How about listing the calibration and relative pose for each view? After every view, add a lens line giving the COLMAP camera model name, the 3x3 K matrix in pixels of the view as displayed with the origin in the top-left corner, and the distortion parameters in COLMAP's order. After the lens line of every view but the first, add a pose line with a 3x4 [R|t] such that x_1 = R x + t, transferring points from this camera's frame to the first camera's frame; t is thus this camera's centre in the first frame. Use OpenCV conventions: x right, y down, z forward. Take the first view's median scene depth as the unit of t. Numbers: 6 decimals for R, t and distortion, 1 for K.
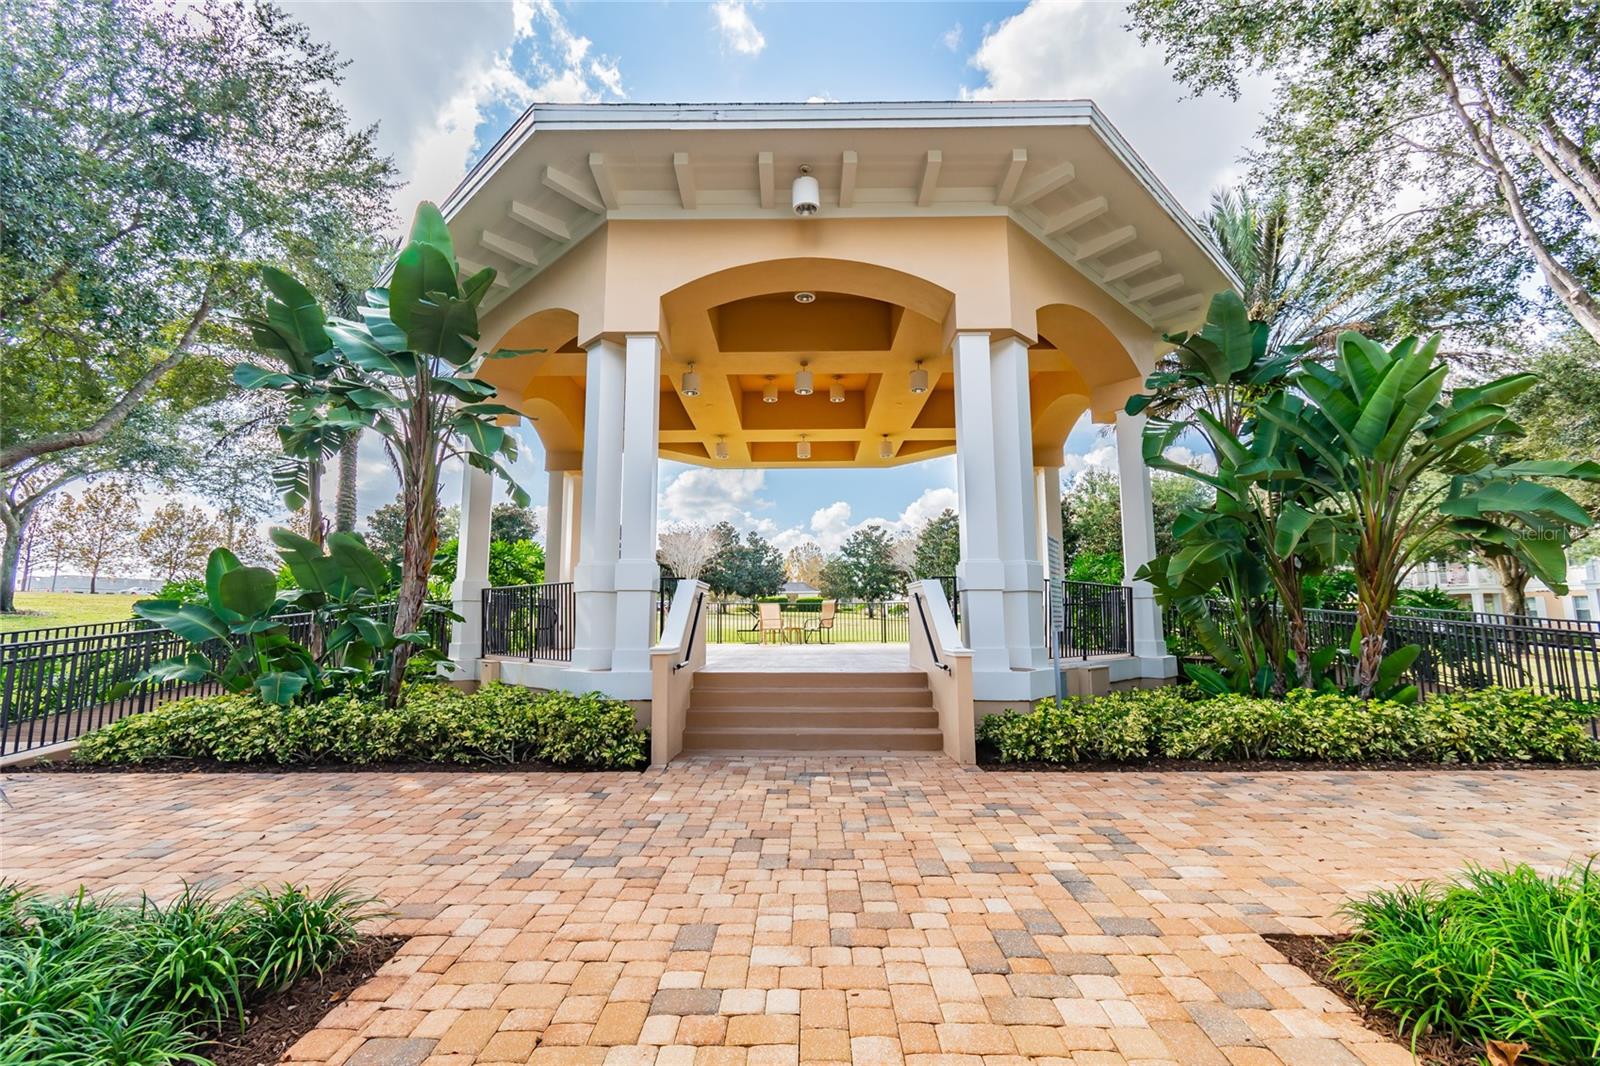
lens RADIAL K [[706.0, 0, 794.7], [0, 706.0, 529.4], [0, 0, 1]] dist [0.004033, 0.000476]
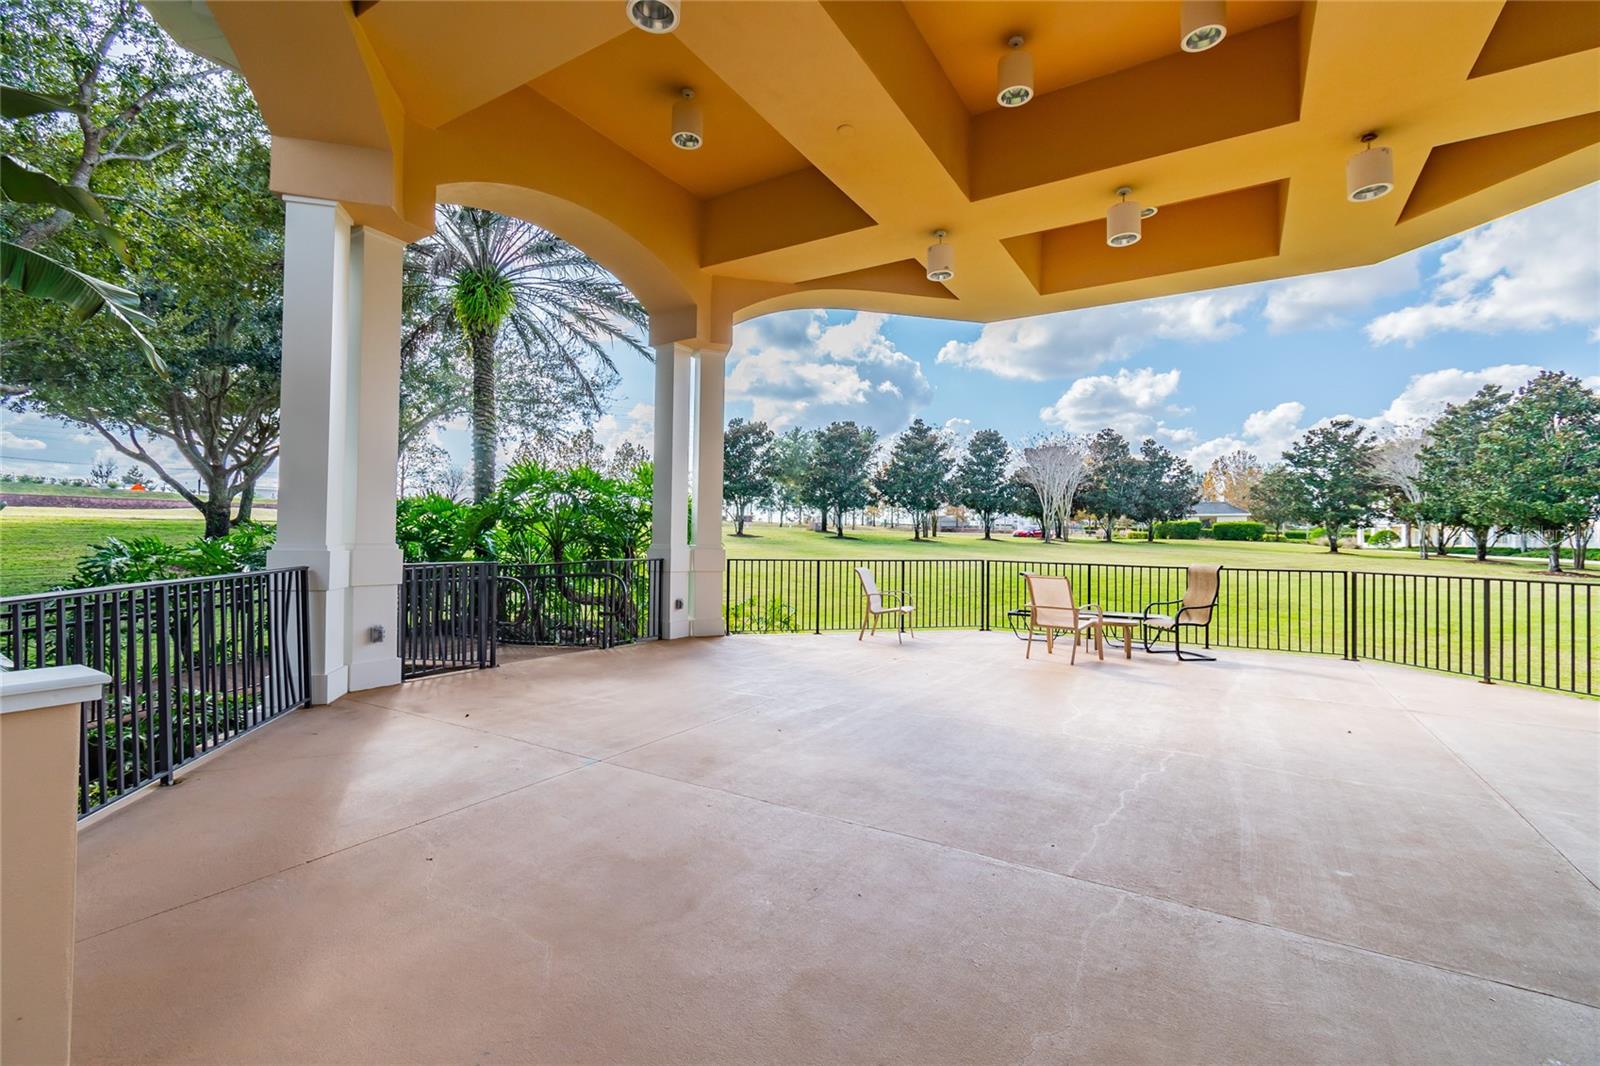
lens RADIAL K [[706.0, 0, 794.7], [0, 706.0, 529.4], [0, 0, 1]] dist [0.004033, 0.000476]
pose [[0.854245, 0.008604, -0.519799, 0.053016], [0.050632, 0.993733, 0.099658, 0.014835], [0.517399, -0.111451, 0.848456, 0.403977]]
